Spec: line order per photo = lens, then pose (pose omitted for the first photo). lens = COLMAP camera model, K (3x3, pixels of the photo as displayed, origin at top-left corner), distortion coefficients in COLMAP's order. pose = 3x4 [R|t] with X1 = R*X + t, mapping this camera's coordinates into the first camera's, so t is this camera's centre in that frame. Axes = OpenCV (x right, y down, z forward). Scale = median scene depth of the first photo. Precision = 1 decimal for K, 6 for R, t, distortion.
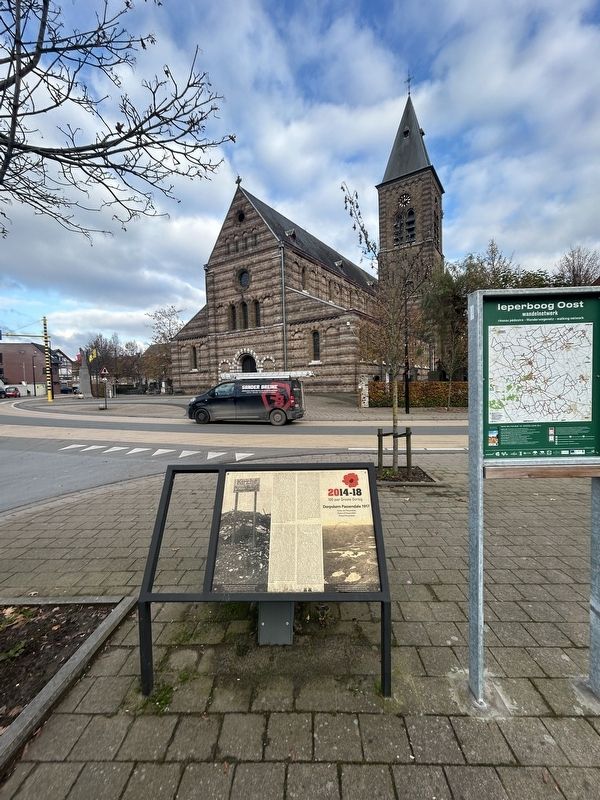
lens RADIAL K [[326.9, 0, 300.0], [0, 326.9, 400.0], [0, 0, 1]] dist [-0.002968, -0.000170]
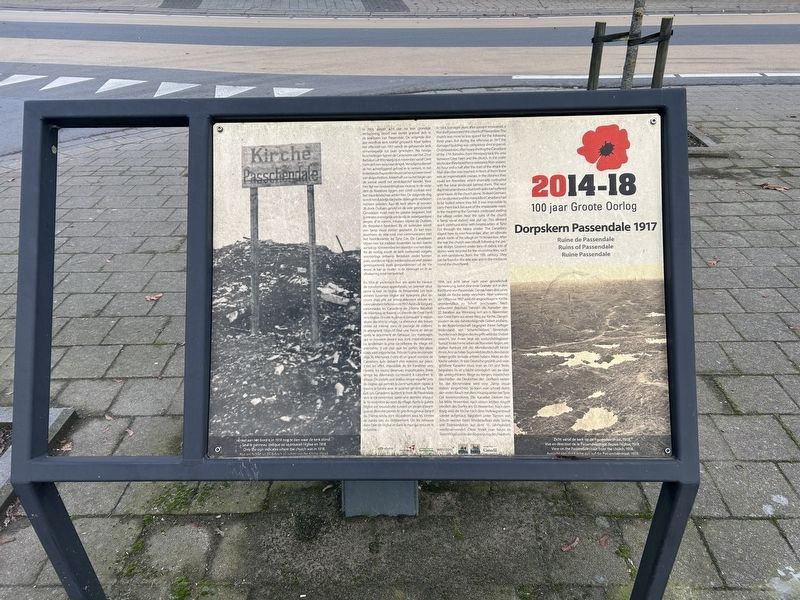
lens RADIAL K [[578.2, 0, 400.0], [0, 578.2, 300.0], [0, 0, 1]] dist [0.053080, -0.045847]
pose [[0.999976, -0.004213, -0.005455, -0.044735], [0.006319, 0.876358, 0.481618, 0.105253], [0.002752, -0.481641, 0.876364, 0.450144]]
